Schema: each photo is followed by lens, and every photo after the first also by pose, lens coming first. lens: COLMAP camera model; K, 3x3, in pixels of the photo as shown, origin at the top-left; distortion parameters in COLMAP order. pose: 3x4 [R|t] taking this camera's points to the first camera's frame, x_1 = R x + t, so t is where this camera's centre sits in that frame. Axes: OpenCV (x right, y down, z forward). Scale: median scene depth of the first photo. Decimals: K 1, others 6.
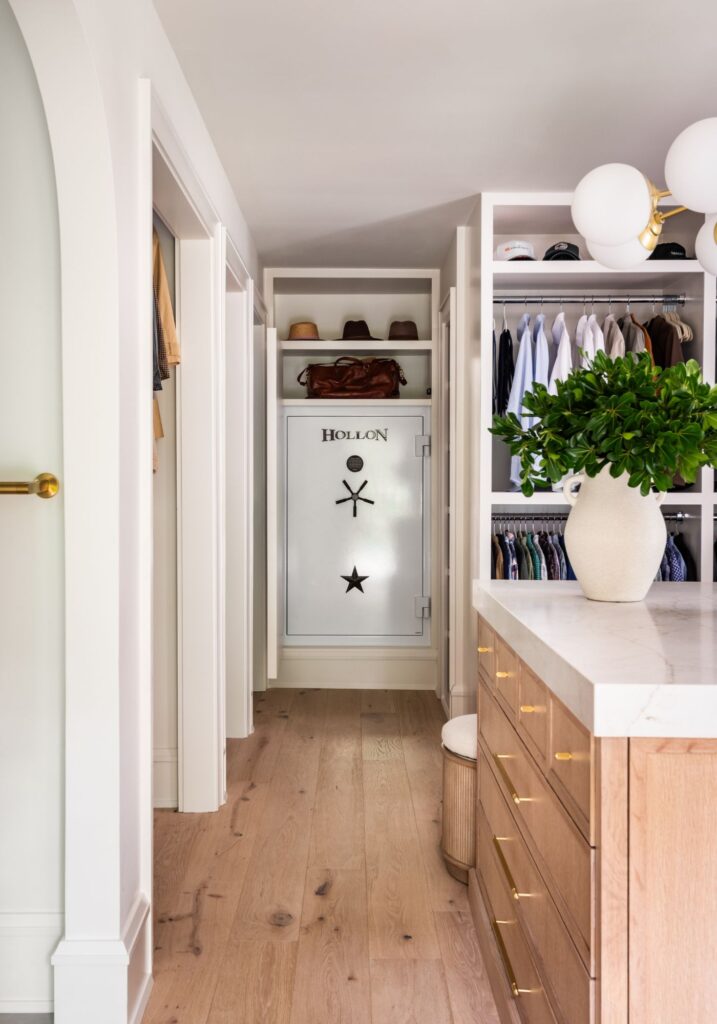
lens RADIAL K [[1008.1, 0, 357.8], [0, 1008.1, 522.7], [0, 0, 1]] dist [0.026909, -0.001548]
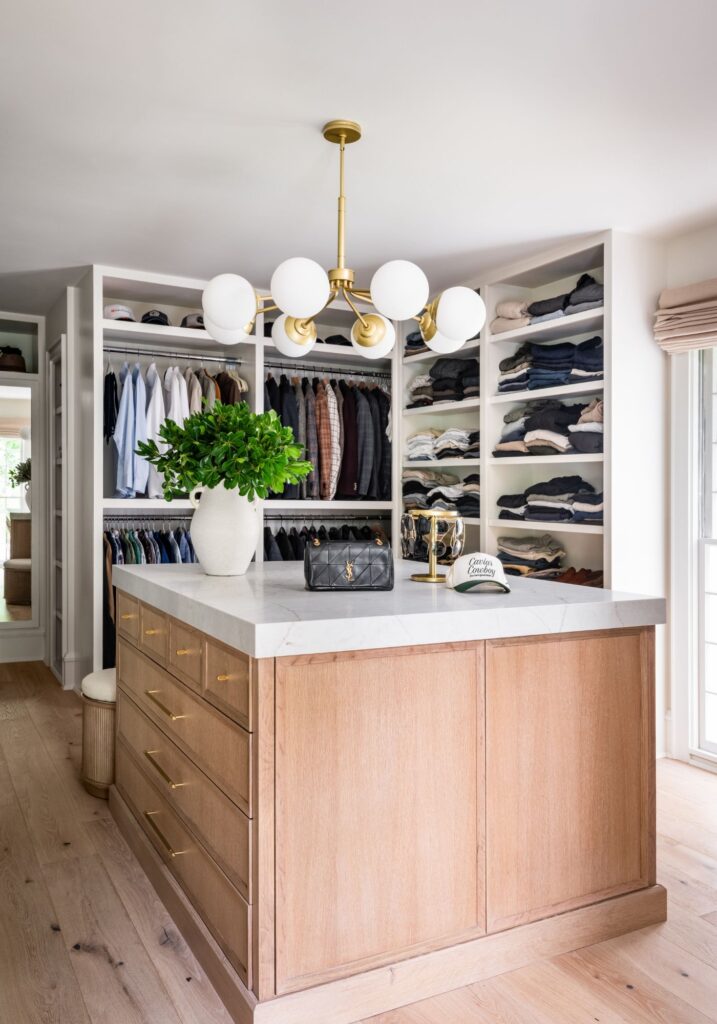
lens RADIAL K [[805.8, 0, 358.5], [0, 805.8, 512.0], [0, 0, 1]] dist [0.007353, -0.003073]
pose [[0.875478, 0.000747, 0.483257, -0.121790], [0.006350, 0.999895, -0.013049, 0.003705], [-0.483216, 0.014493, 0.875381, -0.081732]]
